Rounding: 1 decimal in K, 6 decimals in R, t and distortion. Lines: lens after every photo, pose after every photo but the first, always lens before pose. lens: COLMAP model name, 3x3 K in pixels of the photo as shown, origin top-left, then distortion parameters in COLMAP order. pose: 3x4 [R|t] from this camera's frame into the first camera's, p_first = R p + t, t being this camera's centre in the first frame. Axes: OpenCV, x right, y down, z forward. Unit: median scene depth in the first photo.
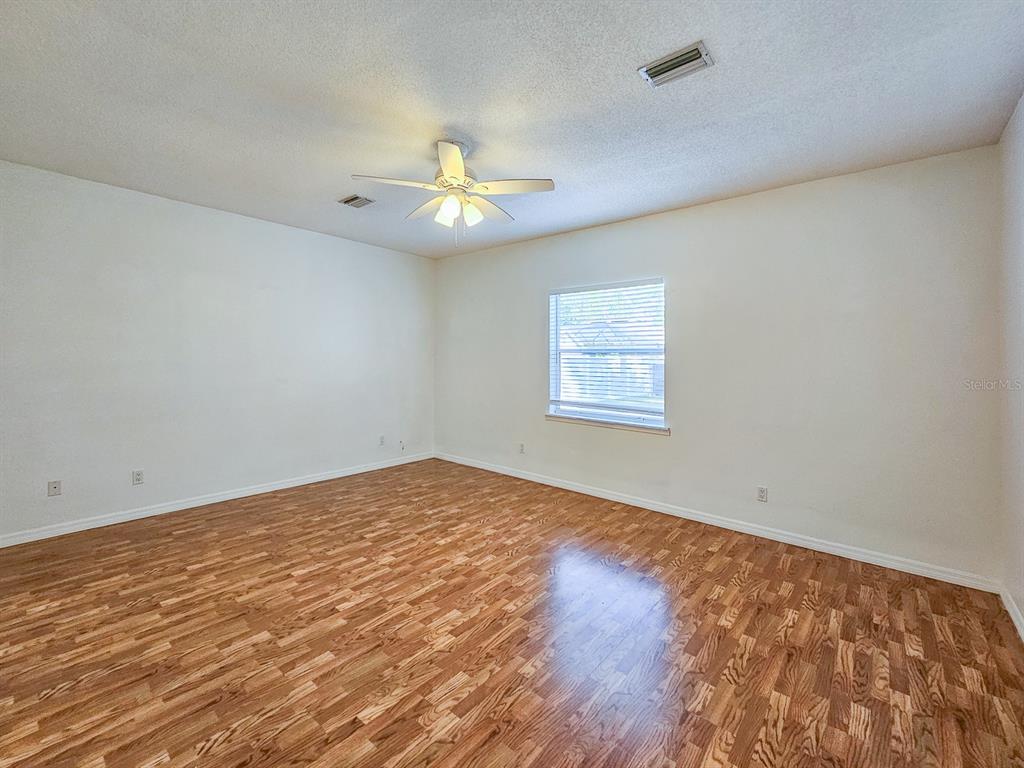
lens RADIAL K [[433.8, 0, 515.3], [0, 433.8, 376.0], [0, 0, 1]] dist [-0.002851, 0.002443]
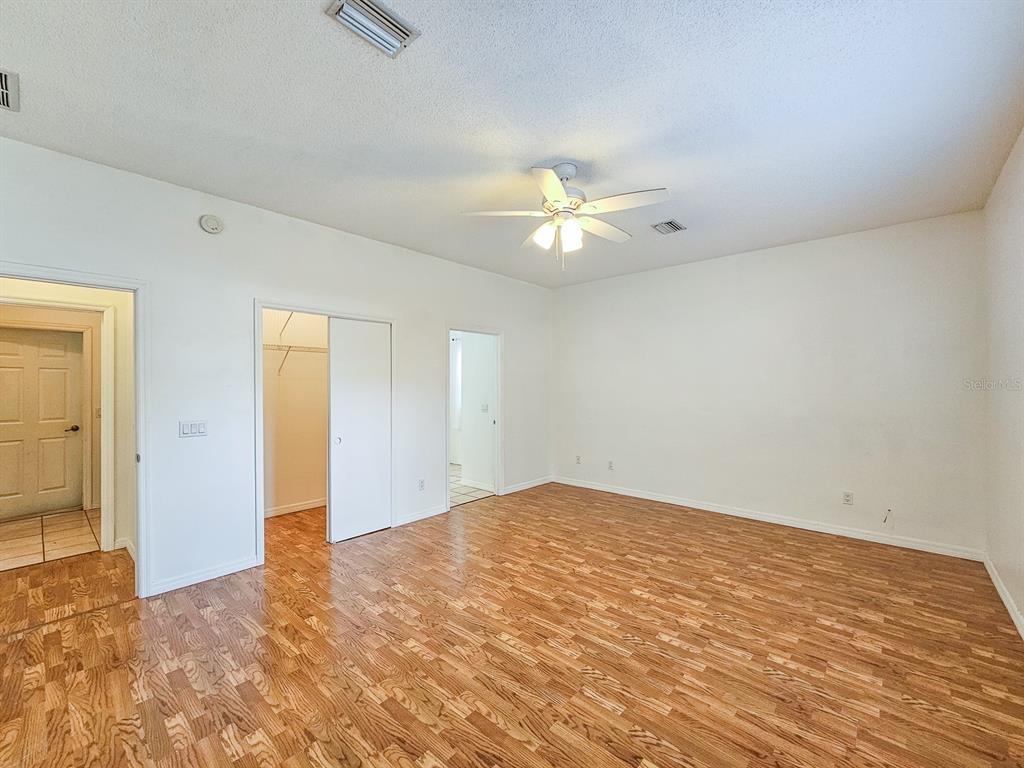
lens RADIAL K [[433.8, 0, 501.9], [0, 433.8, 392.4], [0, 0, 1]] dist [-0.002851, 0.002443]
pose [[-0.040382, 0.006019, -0.999166, 0.764940], [-0.040339, 0.999157, 0.007649, -0.011414], [0.998370, 0.040615, -0.040105, 0.815770]]
